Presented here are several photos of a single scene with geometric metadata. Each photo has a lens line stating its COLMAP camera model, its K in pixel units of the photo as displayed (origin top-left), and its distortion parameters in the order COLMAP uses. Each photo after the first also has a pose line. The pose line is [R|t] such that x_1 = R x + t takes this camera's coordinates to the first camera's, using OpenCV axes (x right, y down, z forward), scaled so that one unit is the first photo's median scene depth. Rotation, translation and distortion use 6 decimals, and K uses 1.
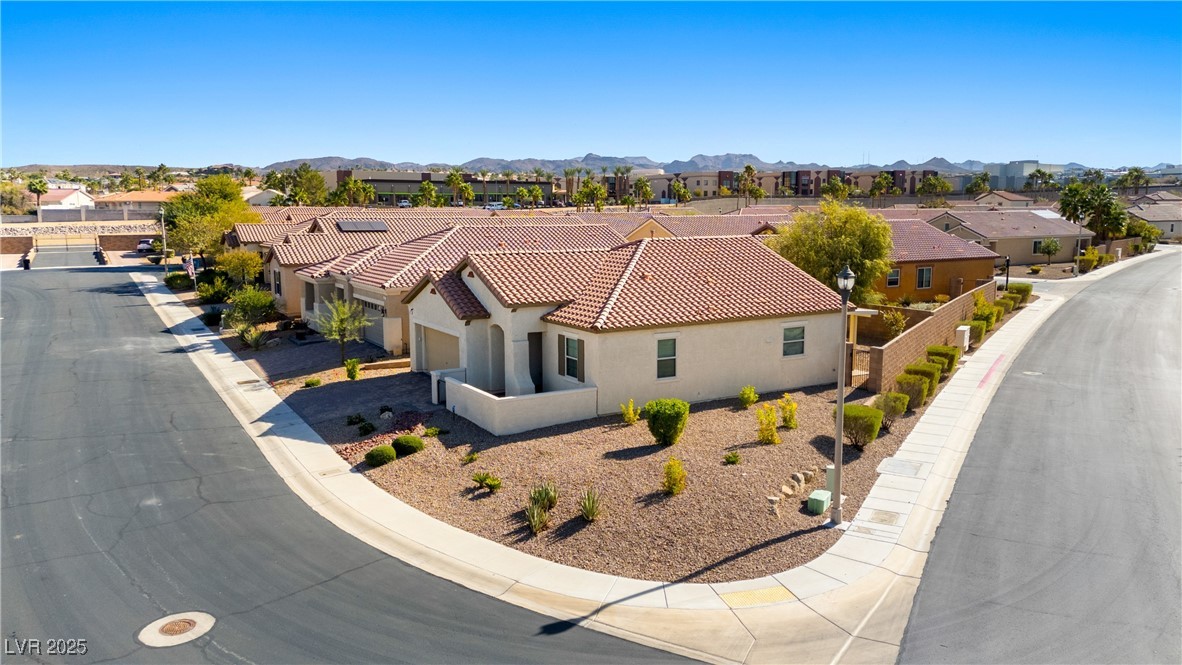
lens RADIAL K [[861.7, 0, 585.7], [0, 861.7, 335.0], [0, 0, 1]] dist [0.079409, -0.071447]
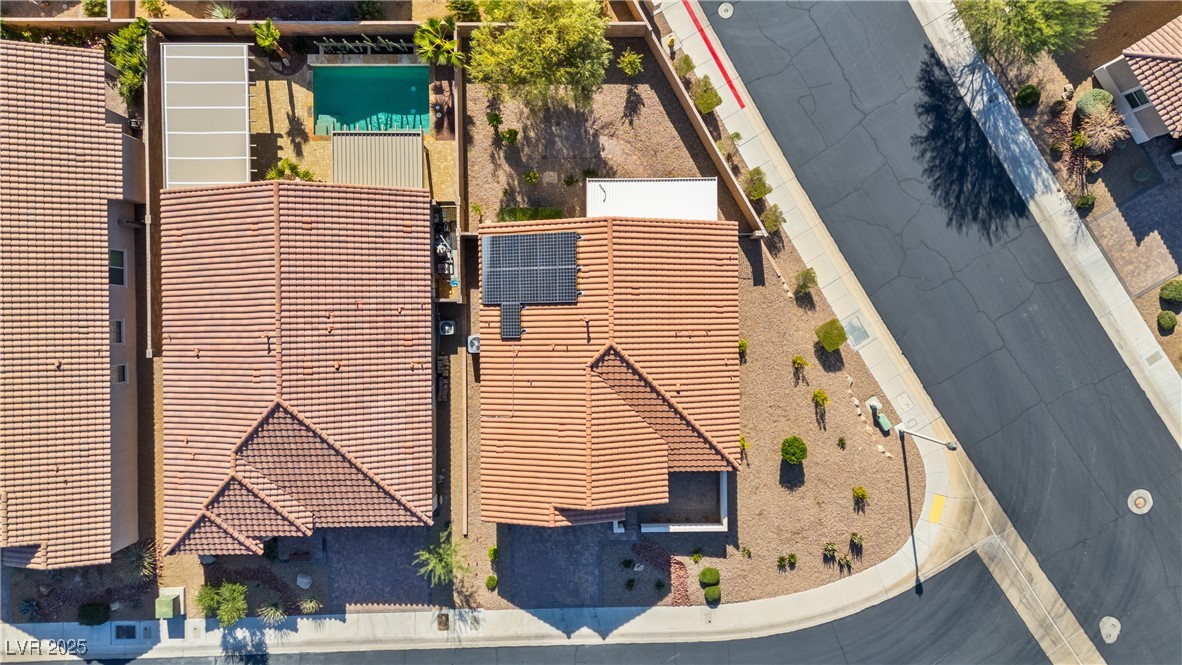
lens RADIAL K [[861.7, 0, 587.4], [0, 861.7, 330.4], [0, 0, 1]] dist [0.079409, -0.071447]
pose [[0.498329, -0.866962, 0.006681, 0.068203], [0.113298, 0.072759, 0.990893, -1.307575], [-0.859553, -0.493034, 0.134483, 0.970696]]
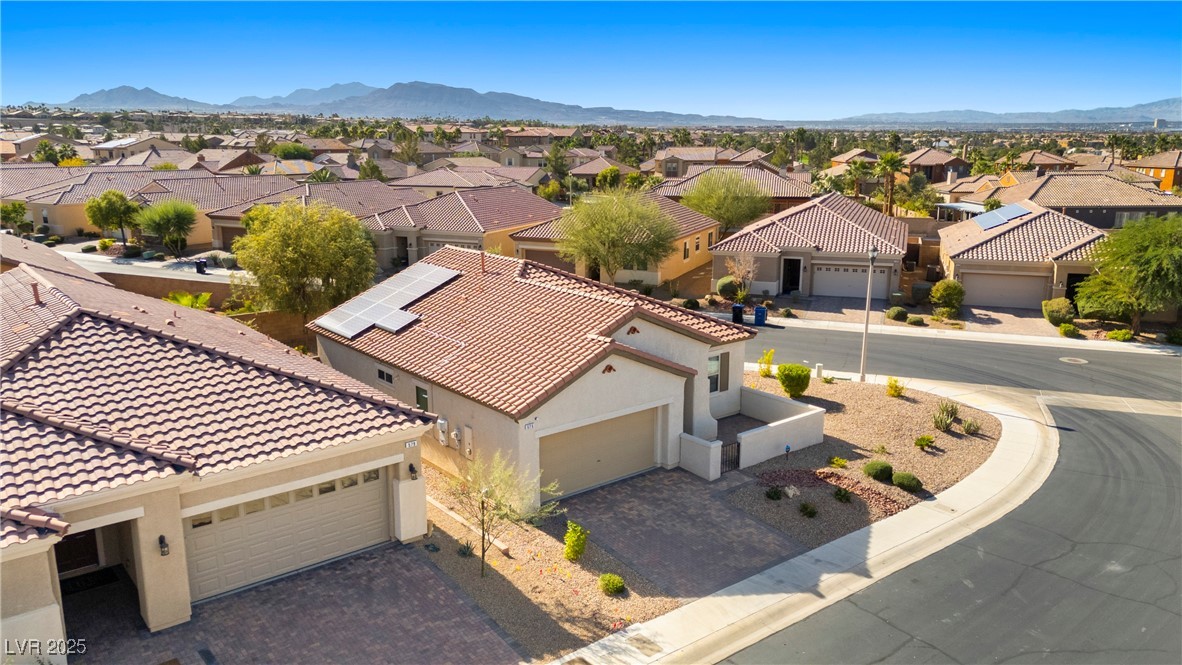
lens RADIAL K [[861.7, 0, 589.7], [0, 861.7, 336.7], [0, 0, 1]] dist [0.079409, -0.071447]
pose [[-0.148490, -0.217447, 0.964711, -0.909011], [0.142945, 0.960561, 0.238514, -0.265123], [-0.978528, 0.173317, -0.111551, 1.144459]]
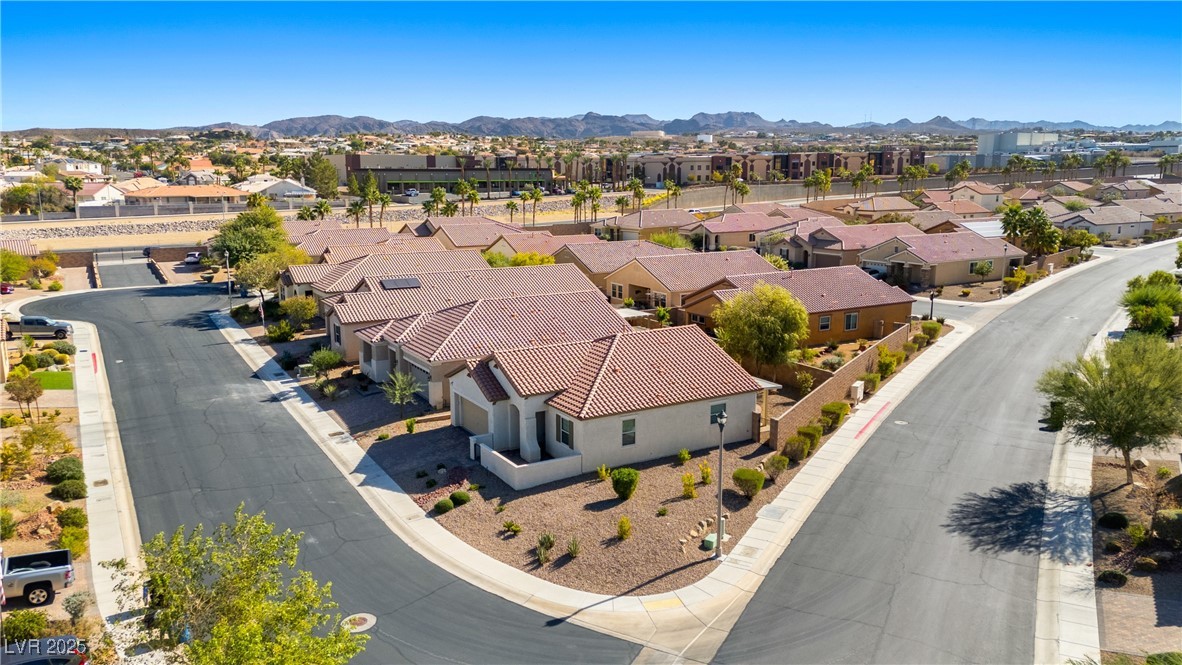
lens RADIAL K [[861.7, 0, 585.1], [0, 861.7, 328.2], [0, 0, 1]] dist [0.079409, -0.071447]
pose [[0.999999, 0.000355, -0.001130, 0.018300], [-0.000311, 0.999251, 0.038703, -0.192673], [0.001143, -0.038703, 0.999250, -0.444289]]
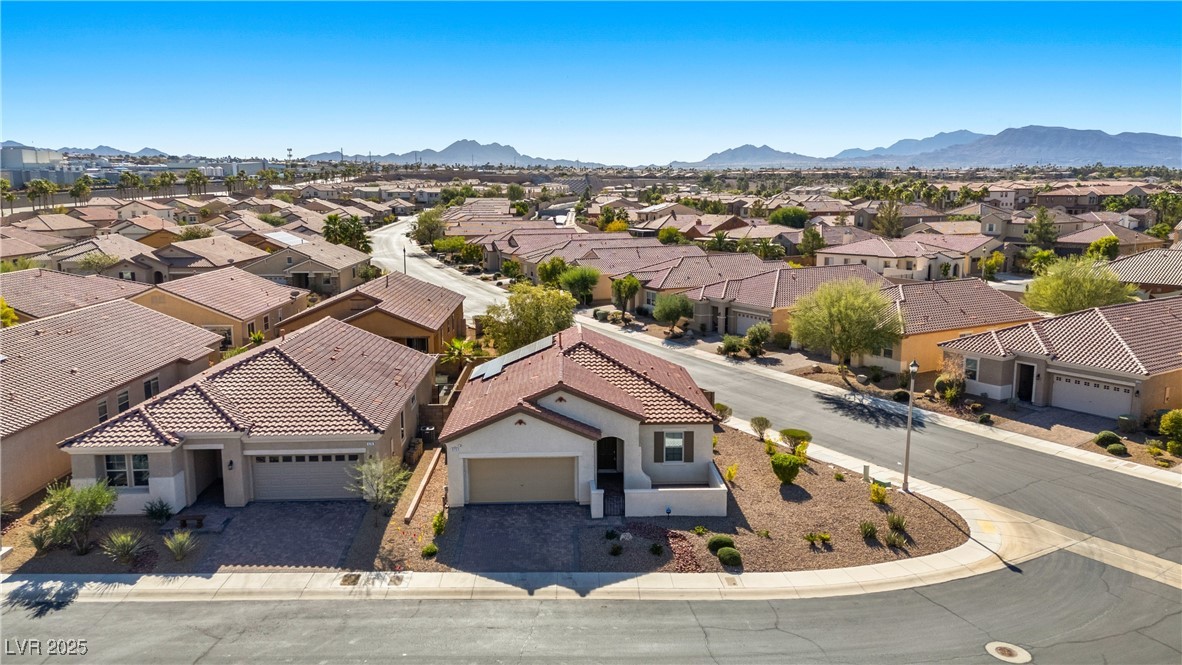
lens RADIAL K [[861.7, 0, 590.9], [0, 861.7, 328.9], [0, 0, 1]] dist [0.079409, -0.071447]
pose [[0.478566, -0.138630, 0.867039, -1.099453], [0.127596, 0.987956, 0.087536, -0.261348], [-0.868731, 0.068739, 0.490490, 0.407158]]
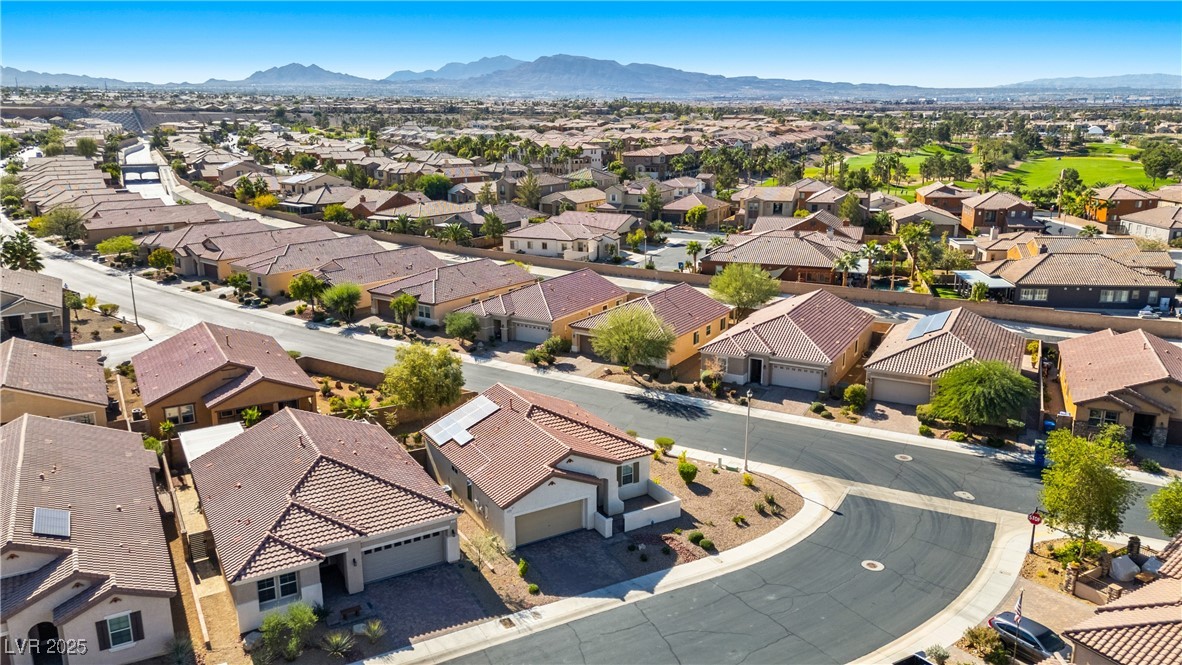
lens RADIAL K [[861.7, 0, 589.7], [0, 861.7, 334.7], [0, 0, 1]] dist [0.079409, -0.071447]
pose [[0.009254, -0.248913, 0.968482, -1.654074], [0.149331, 0.958006, 0.244794, -0.694804], [-0.988744, 0.142359, 0.046036, 0.866736]]
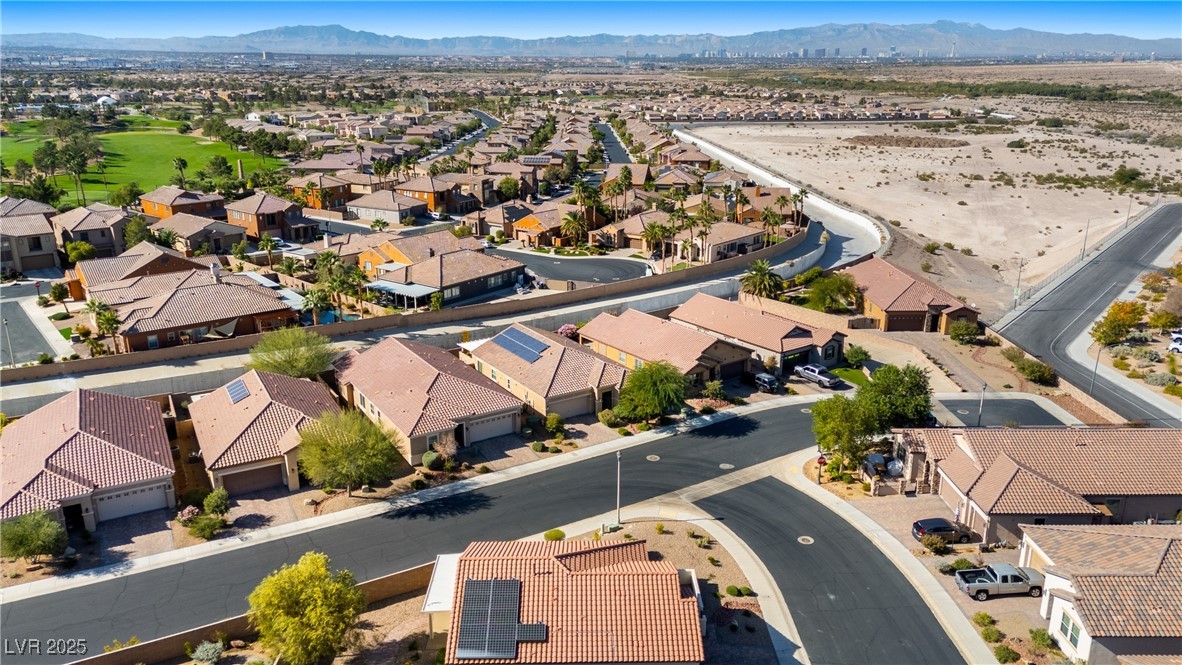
lens RADIAL K [[861.7, 0, 593.6], [0, 861.7, 330.9], [0, 0, 1]] dist [0.079409, -0.071447]
pose [[-0.871203, -0.139809, 0.470594, -0.693917], [0.075179, 0.909289, 0.409318, -1.167660], [-0.485132, 0.391978, -0.781665, 2.157785]]
